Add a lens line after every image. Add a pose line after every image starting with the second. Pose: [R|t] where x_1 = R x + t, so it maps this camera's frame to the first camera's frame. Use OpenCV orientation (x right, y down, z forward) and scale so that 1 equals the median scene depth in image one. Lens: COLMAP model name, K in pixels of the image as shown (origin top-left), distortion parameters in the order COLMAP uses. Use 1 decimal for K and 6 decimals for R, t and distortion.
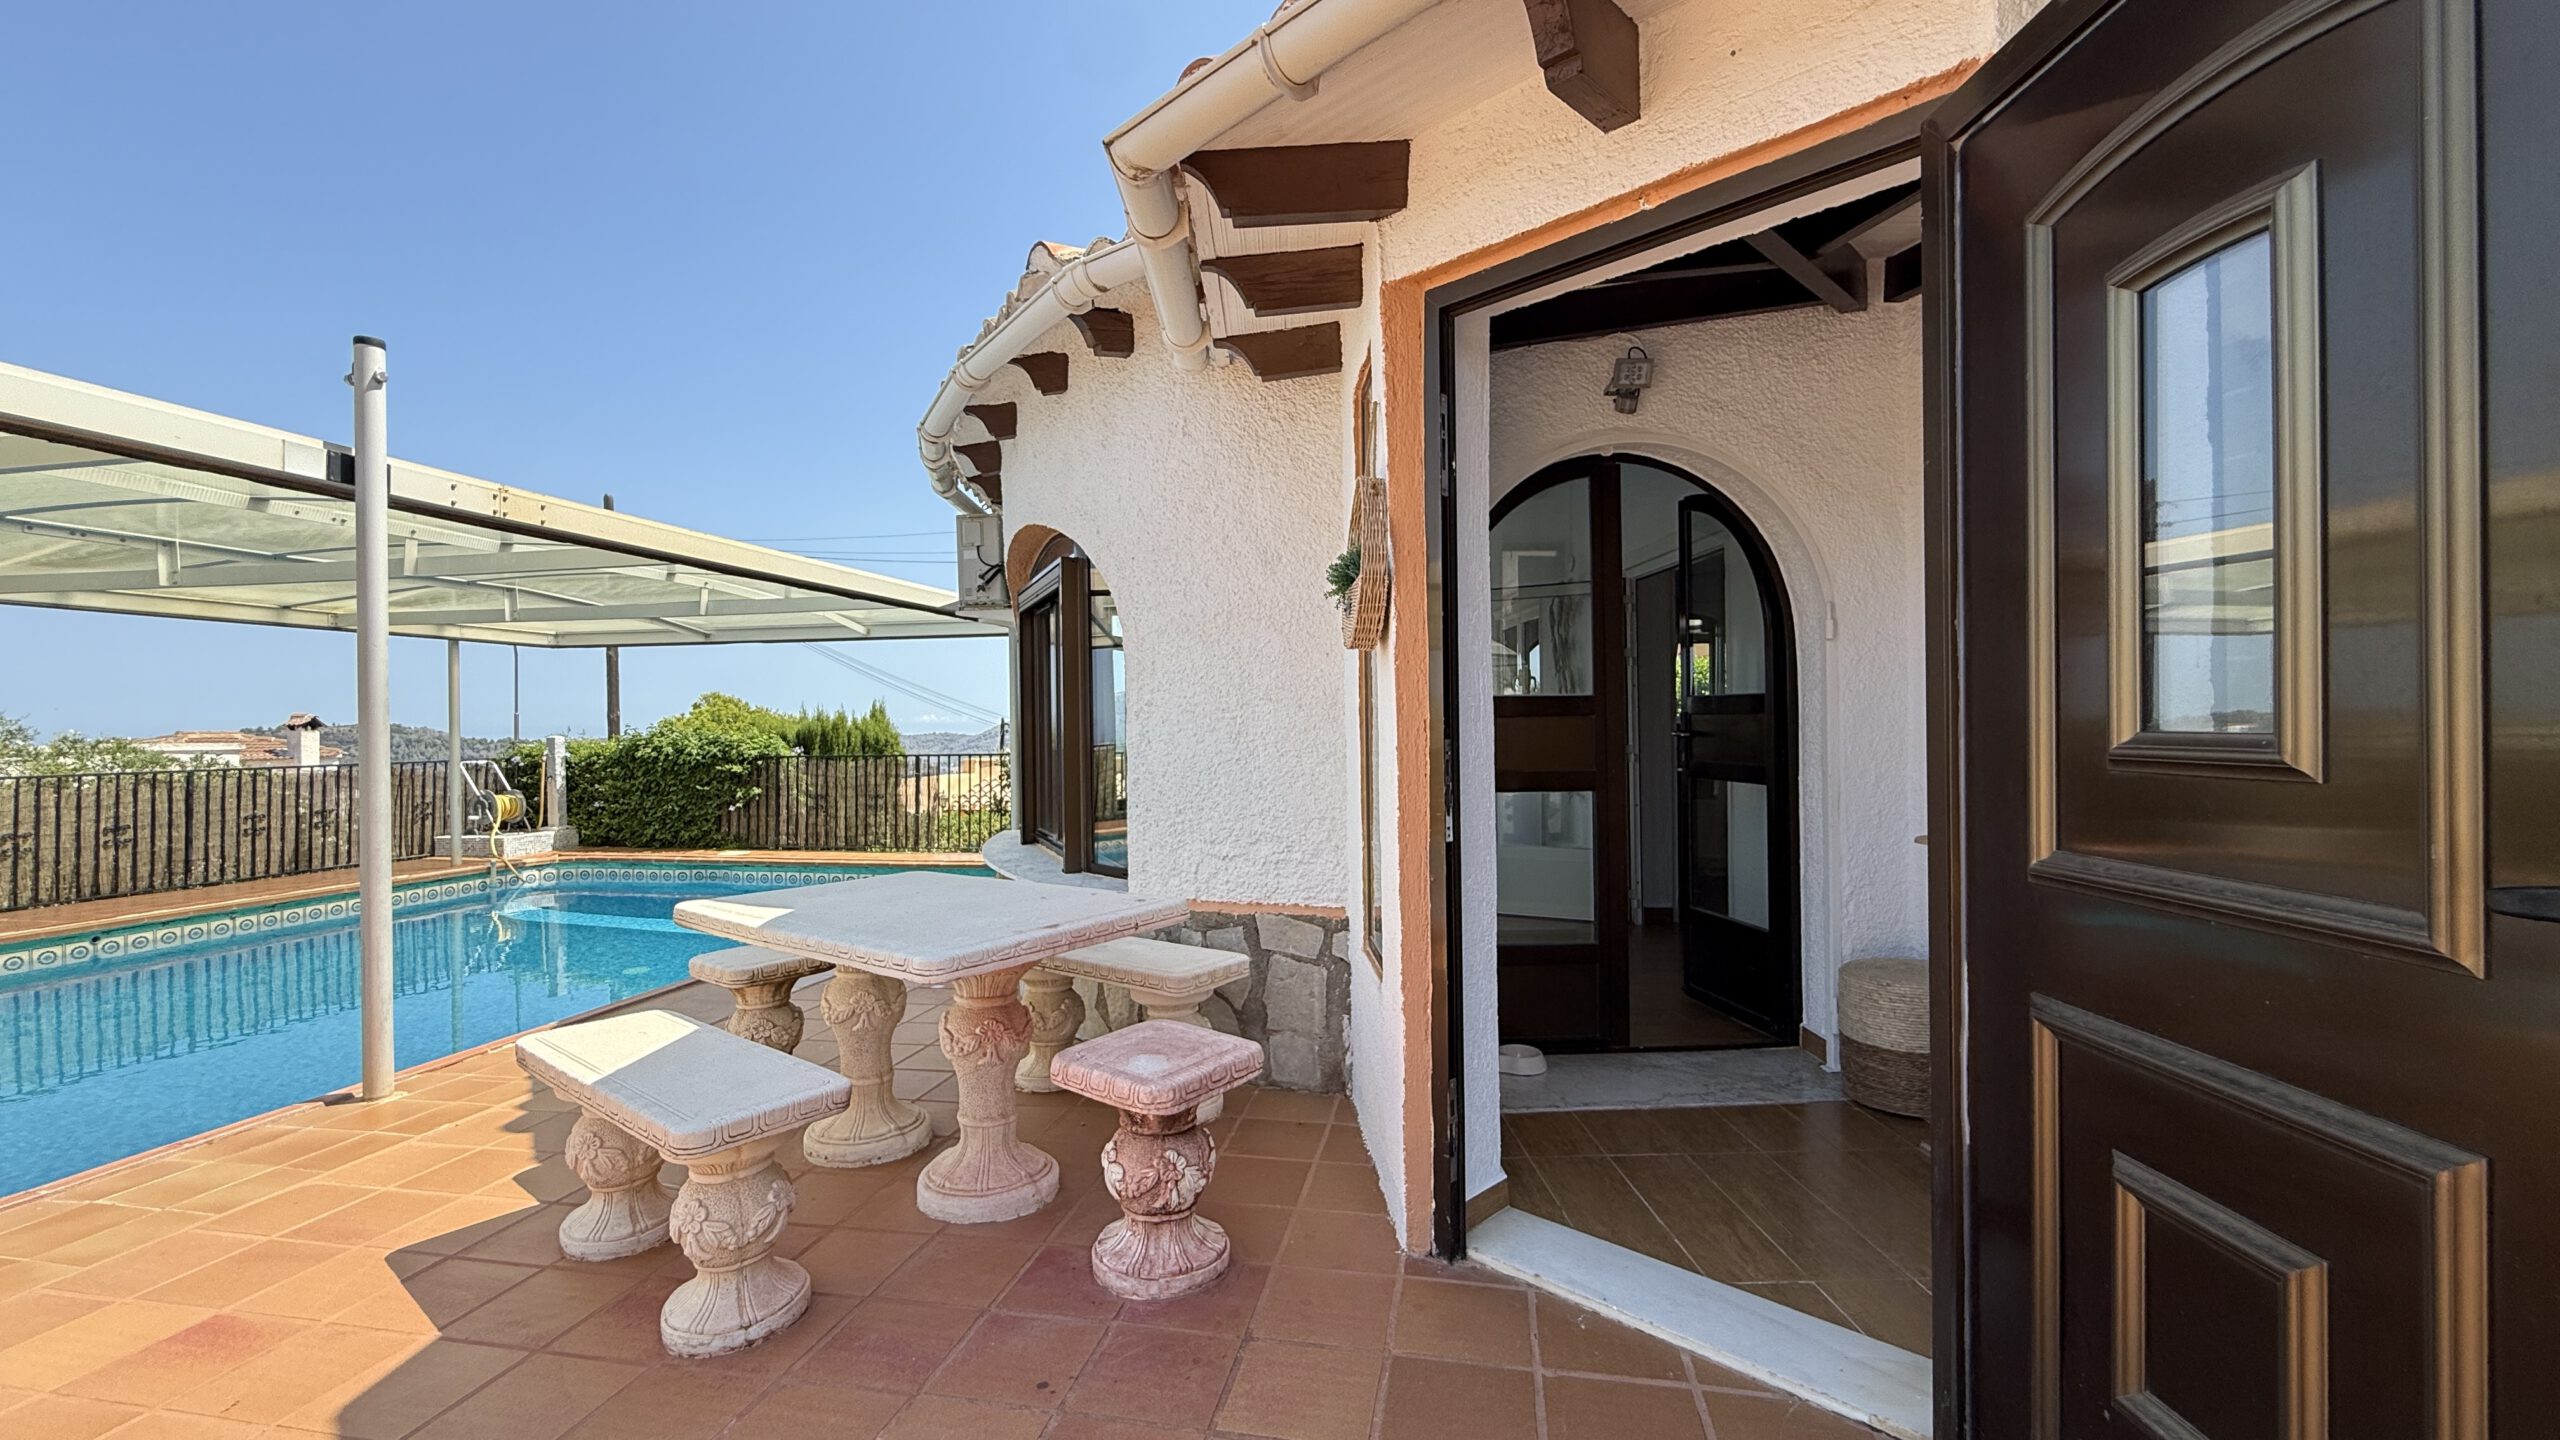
lens RADIAL K [[1033.1, 0, 1267.3], [0, 1033.1, 727.6], [0, 0, 1]] dist [-0.002610, 0.000962]
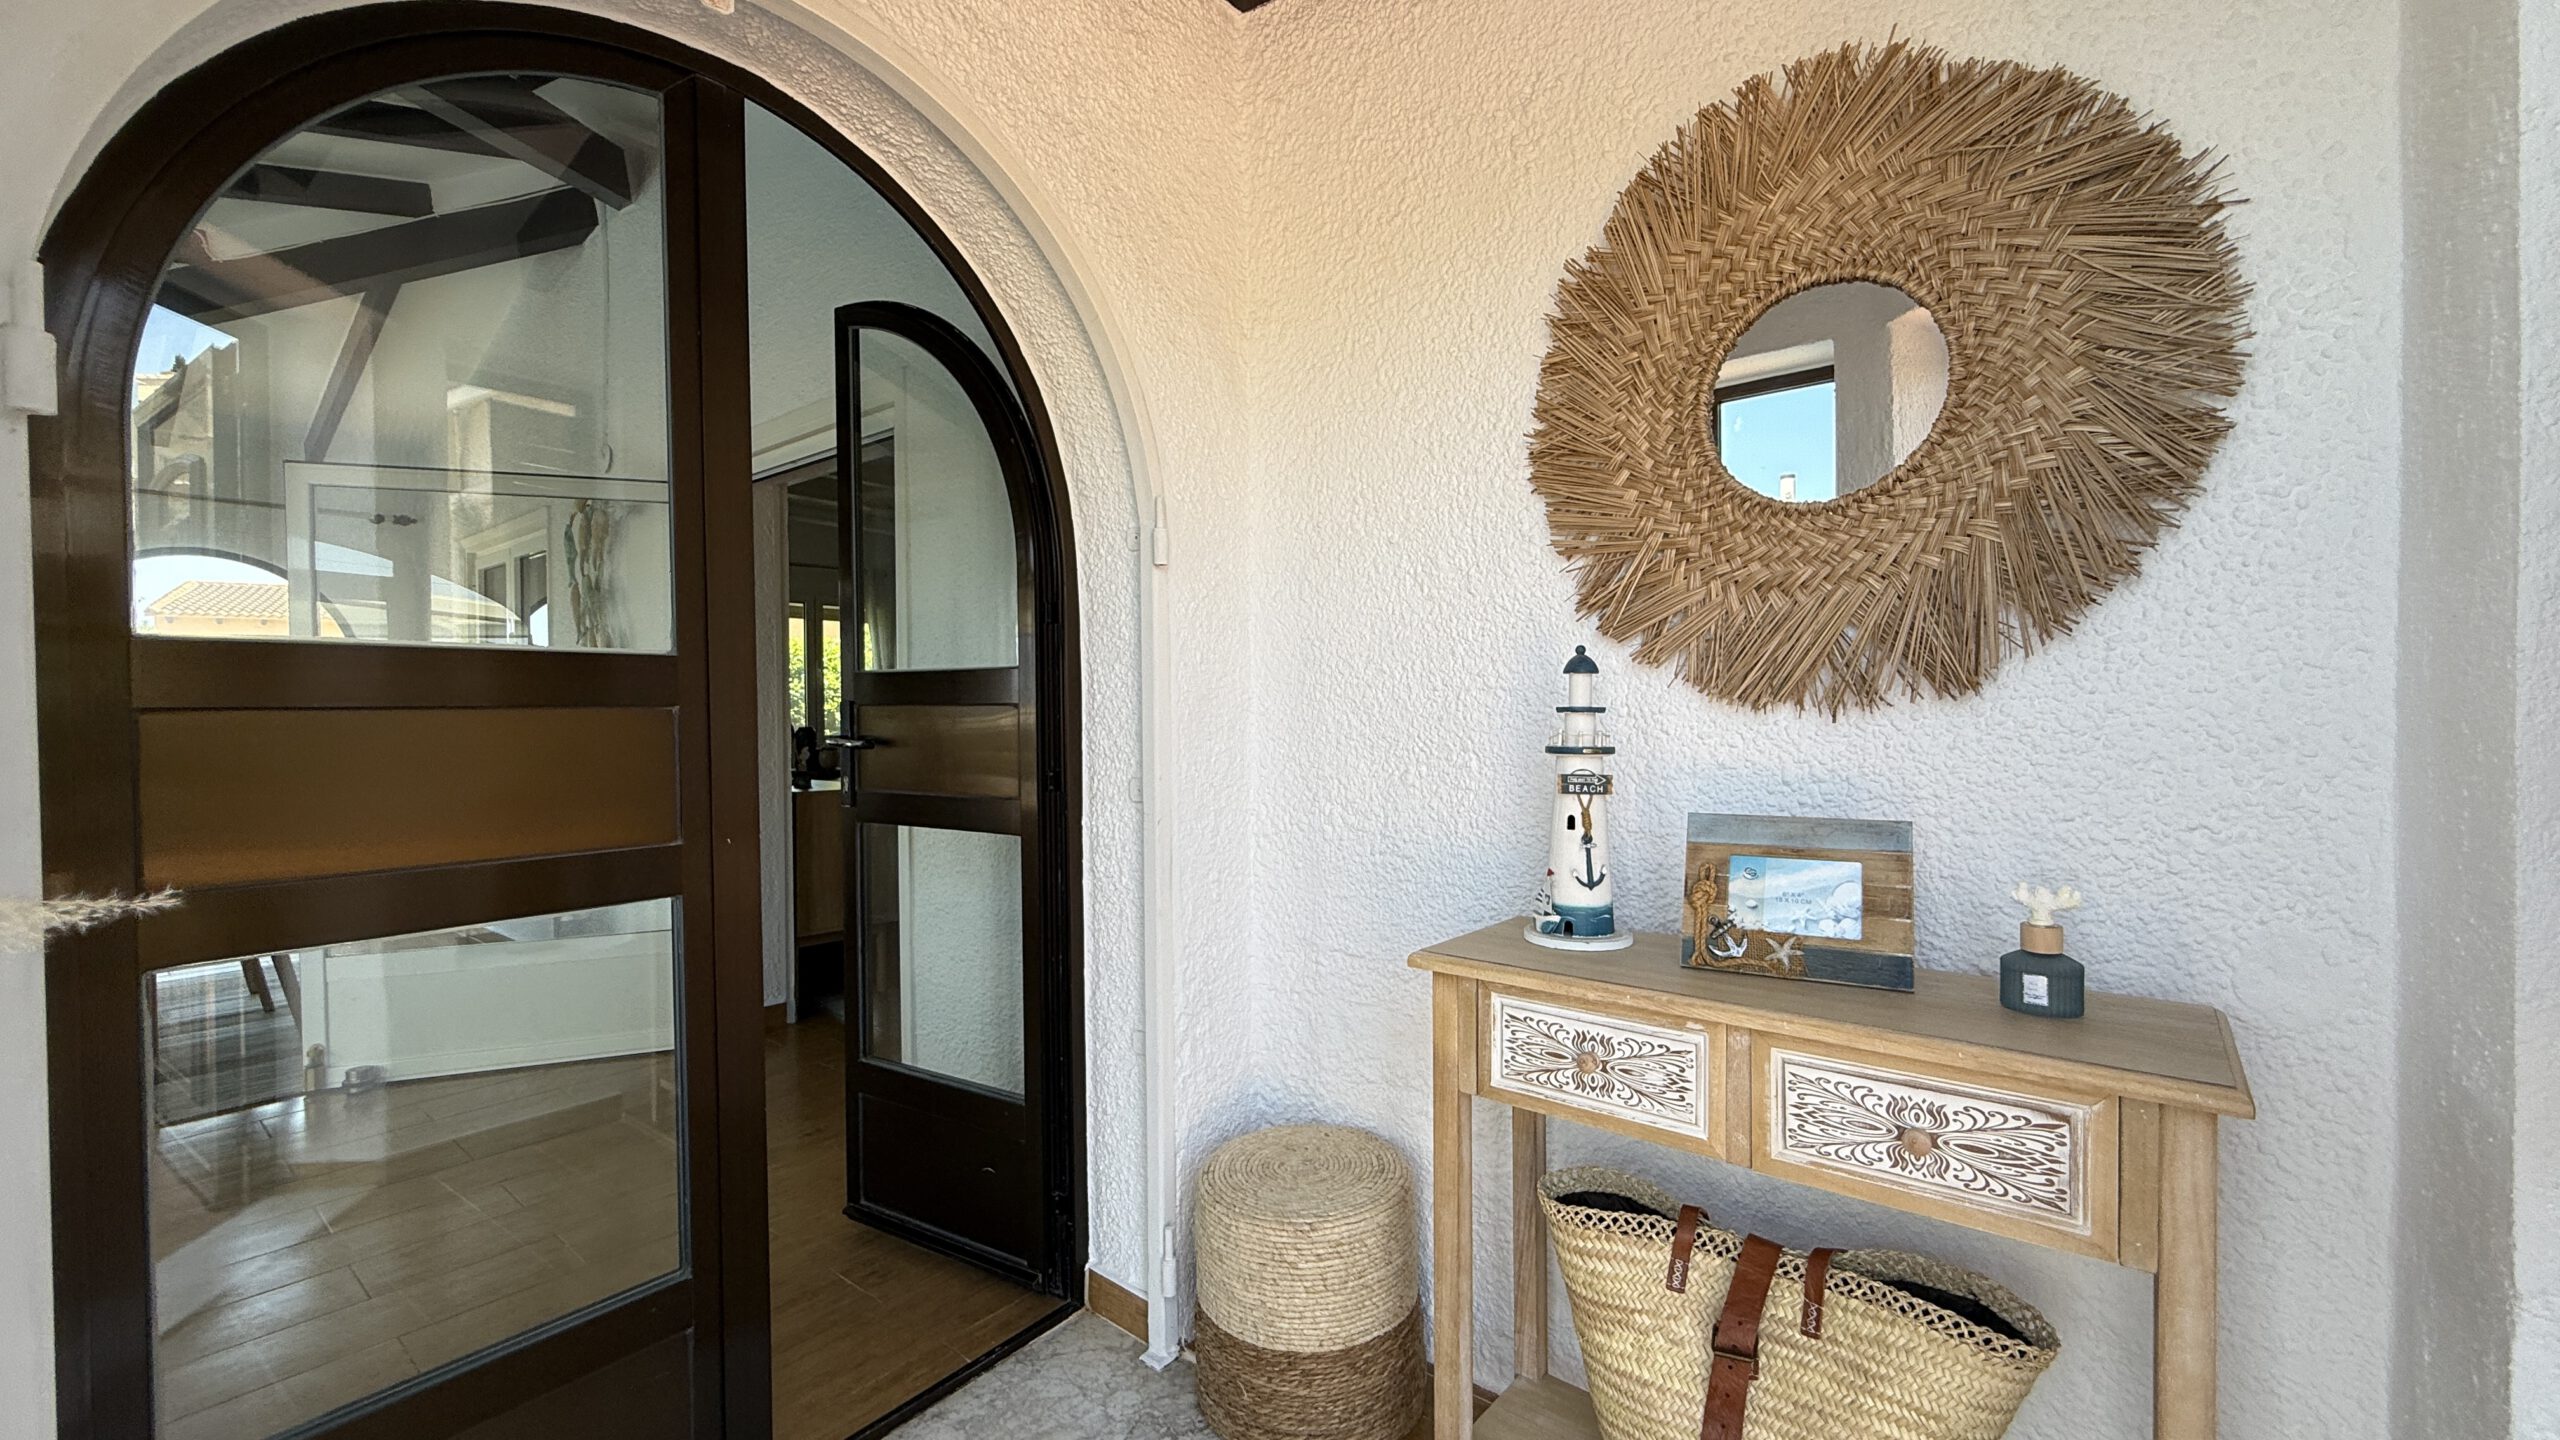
lens RADIAL K [[1033.1, 0, 1261.6], [0, 1033.1, 723.1], [0, 0, 1]] dist [-0.002610, 0.000962]
pose [[0.657821, -0.002637, 0.753170, 0.158579], [0.007262, 0.999970, -0.002842, -0.001016], [-0.753139, 0.007339, 0.657820, 0.547098]]
